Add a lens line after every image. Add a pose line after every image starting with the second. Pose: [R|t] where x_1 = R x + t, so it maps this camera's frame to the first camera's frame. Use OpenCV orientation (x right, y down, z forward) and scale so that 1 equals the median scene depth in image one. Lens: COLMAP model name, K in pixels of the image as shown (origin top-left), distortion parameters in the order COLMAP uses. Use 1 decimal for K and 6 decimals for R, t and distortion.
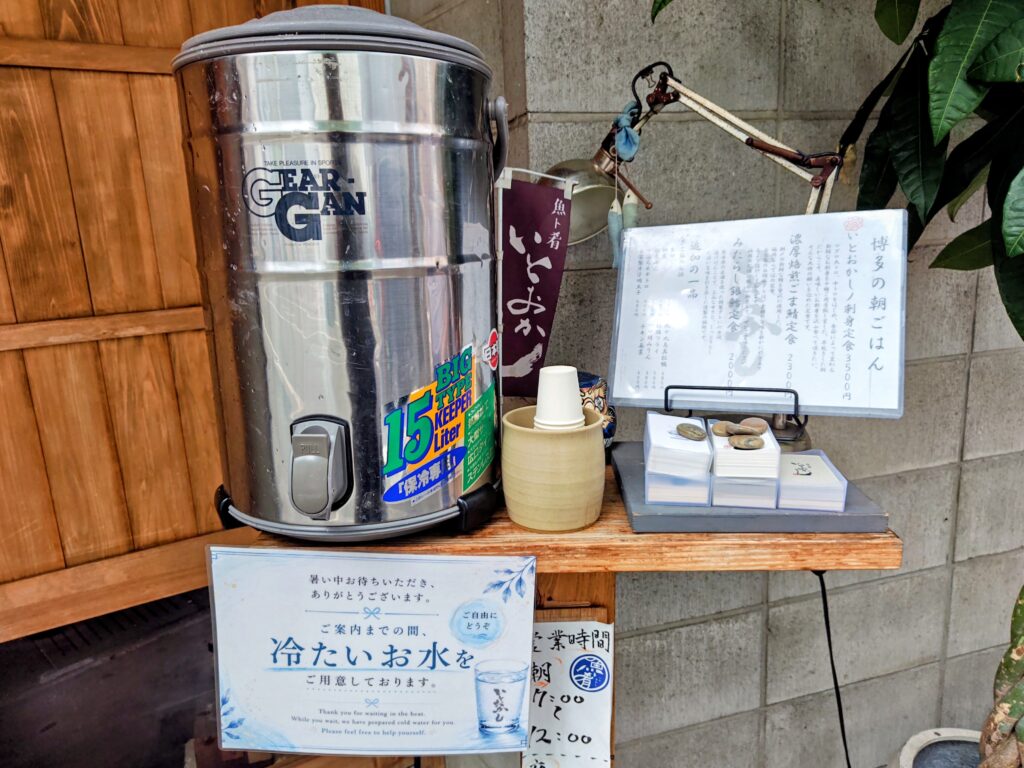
lens RADIAL K [[758.6, 0, 512.0], [0, 758.6, 384.0], [0, 0, 1]] dist [-0.002645, -0.005567]
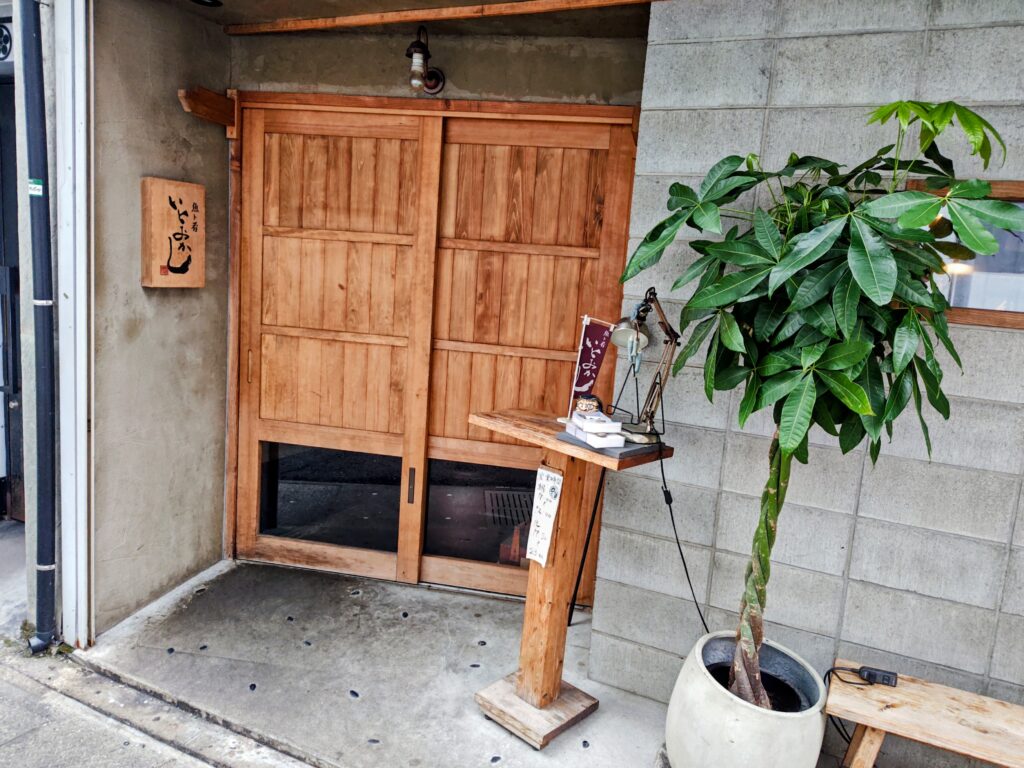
lens RADIAL K [[758.6, 0, 512.0], [0, 758.6, 384.0], [0, 0, 1]] dist [-0.002645, -0.005567]
pose [[0.731121, 0.201553, -0.651796, 1.121767], [-0.256660, 0.966440, 0.010953, -0.002432], [0.632129, 0.159282, 0.758315, -0.844826]]
